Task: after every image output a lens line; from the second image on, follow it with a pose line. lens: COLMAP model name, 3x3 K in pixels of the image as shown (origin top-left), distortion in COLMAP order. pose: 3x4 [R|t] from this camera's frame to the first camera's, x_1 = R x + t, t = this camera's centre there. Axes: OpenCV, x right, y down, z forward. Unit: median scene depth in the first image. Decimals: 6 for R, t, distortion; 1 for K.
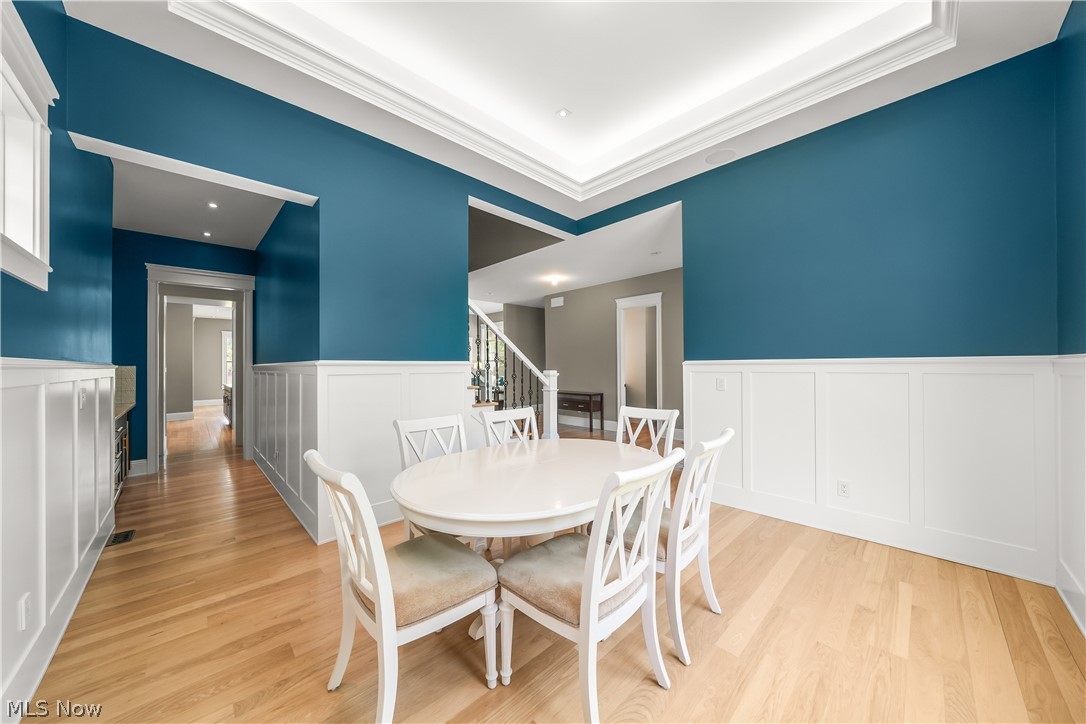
lens RADIAL K [[372.1, 0, 543.0], [0, 372.1, 362.0], [0, 0, 1]] dist [-0.010993, 0.000008]
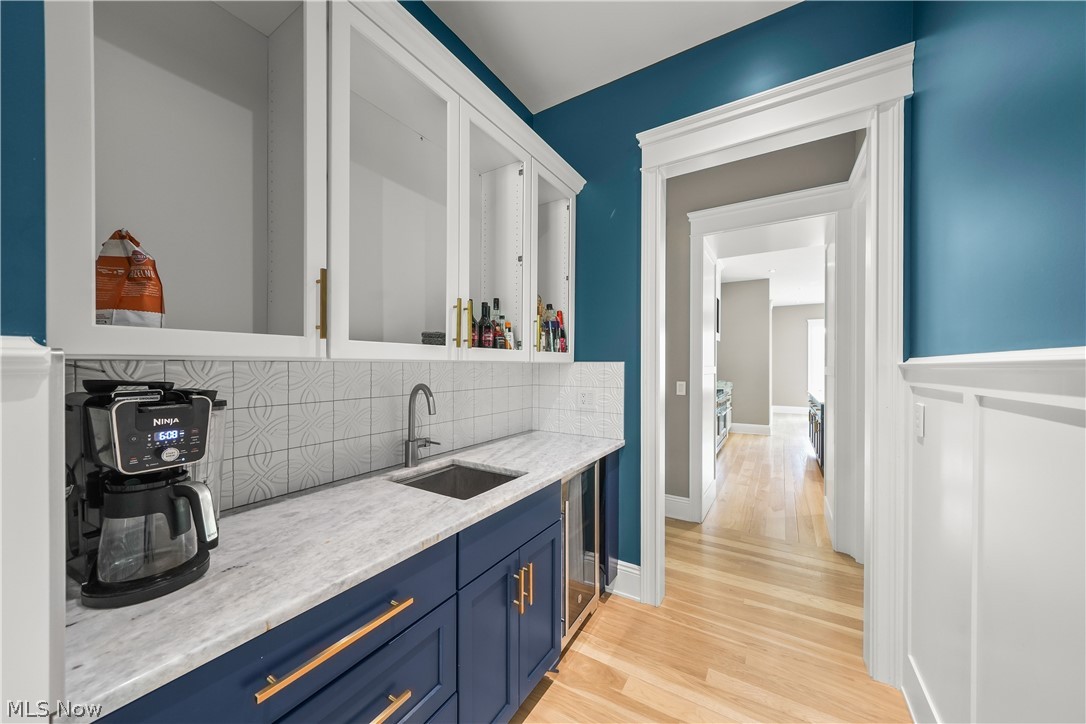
lens RADIAL K [[390.5, 0, 512.4], [0, 390.5, 364.6], [0, 0, 1]] dist [0.000804, 0.000025]
pose [[0.202389, 0.010823, -0.979245, -0.358871], [0.003144, 0.999927, 0.011702, 0.004248], [0.979300, -0.005447, 0.202340, 0.418984]]
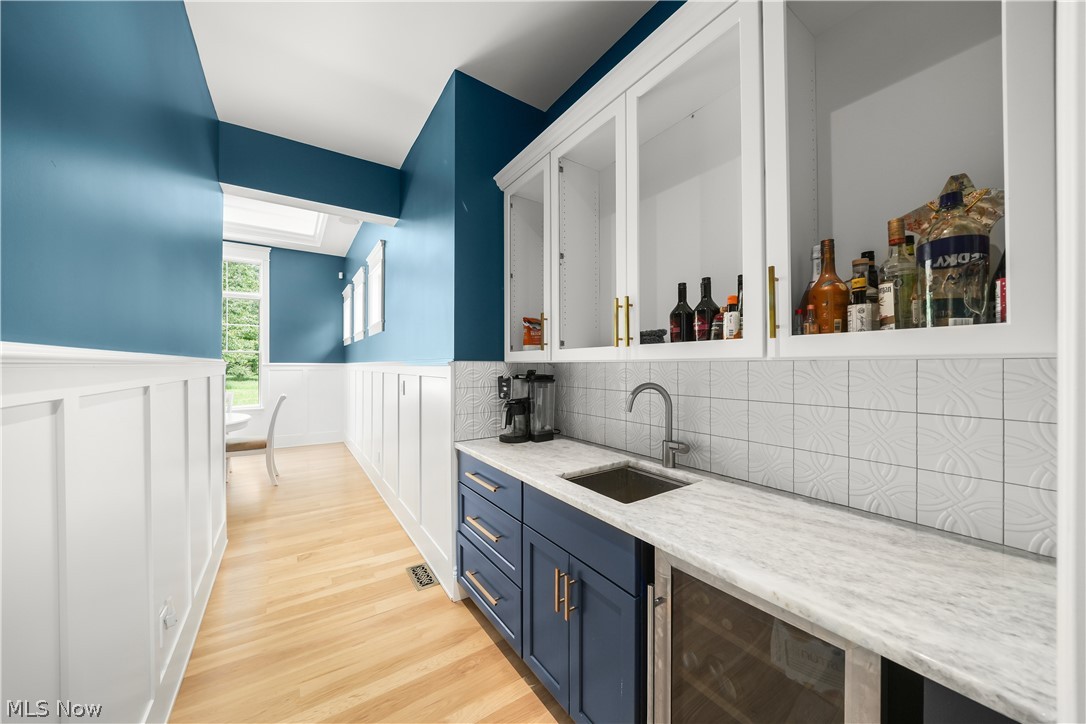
lens RADIAL K [[372.1, 0, 543.0], [0, 372.1, 362.0], [0, 0, 1]] dist [-0.010993, 0.000008]
pose [[-0.986264, 0.014605, 0.164529, -0.633671], [0.012530, 0.999828, -0.013642, 0.008918], [-0.164700, -0.011393, -0.986278, 0.712882]]
